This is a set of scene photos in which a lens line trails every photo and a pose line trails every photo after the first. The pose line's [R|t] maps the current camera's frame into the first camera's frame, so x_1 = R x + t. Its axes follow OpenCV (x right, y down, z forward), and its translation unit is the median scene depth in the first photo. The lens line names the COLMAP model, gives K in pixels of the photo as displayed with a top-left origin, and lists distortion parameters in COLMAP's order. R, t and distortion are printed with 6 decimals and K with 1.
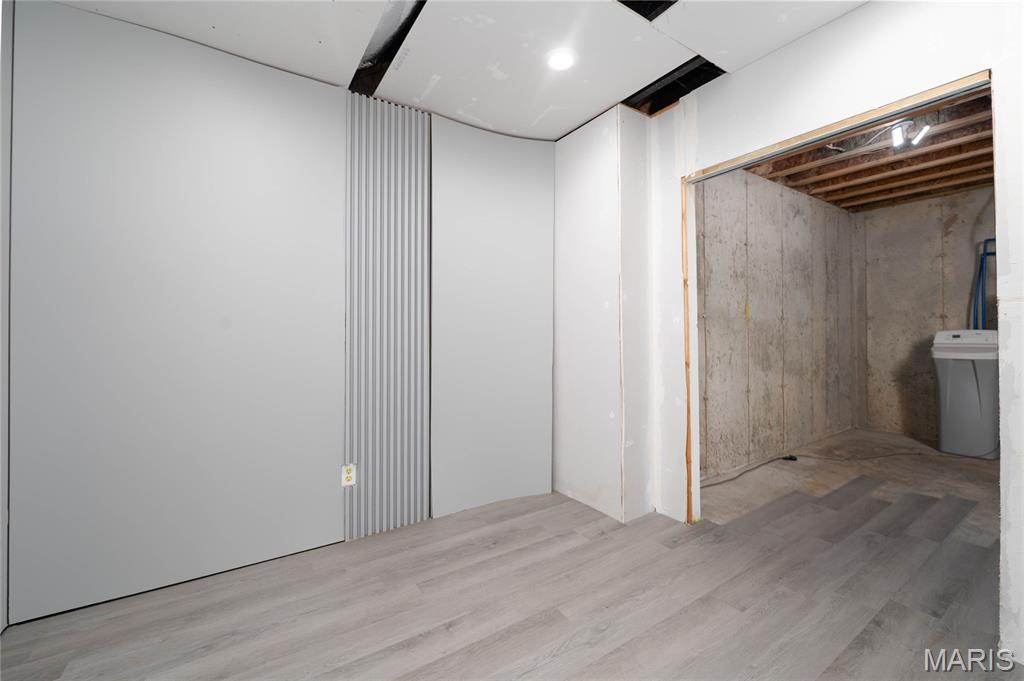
lens RADIAL K [[419.1, 0, 513.2], [0, 419.1, 332.4], [0, 0, 1]] dist [-0.001753, -0.000143]
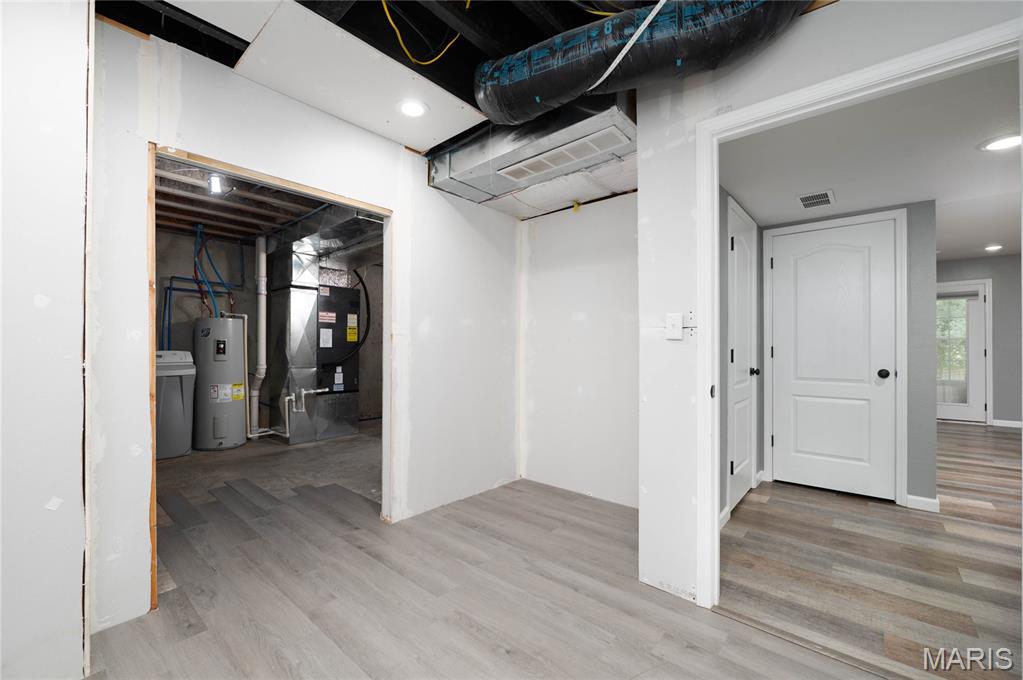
lens RADIAL K [[418.6, 0, 512.2], [0, 418.6, 346.6], [0, 0, 1]] dist [-0.001753, -0.000143]
pose [[-0.267534, 0.010579, 0.963490, -0.536255], [0.006777, 0.999936, -0.009097, 0.000390], [-0.963525, 0.004096, -0.267588, 0.664536]]
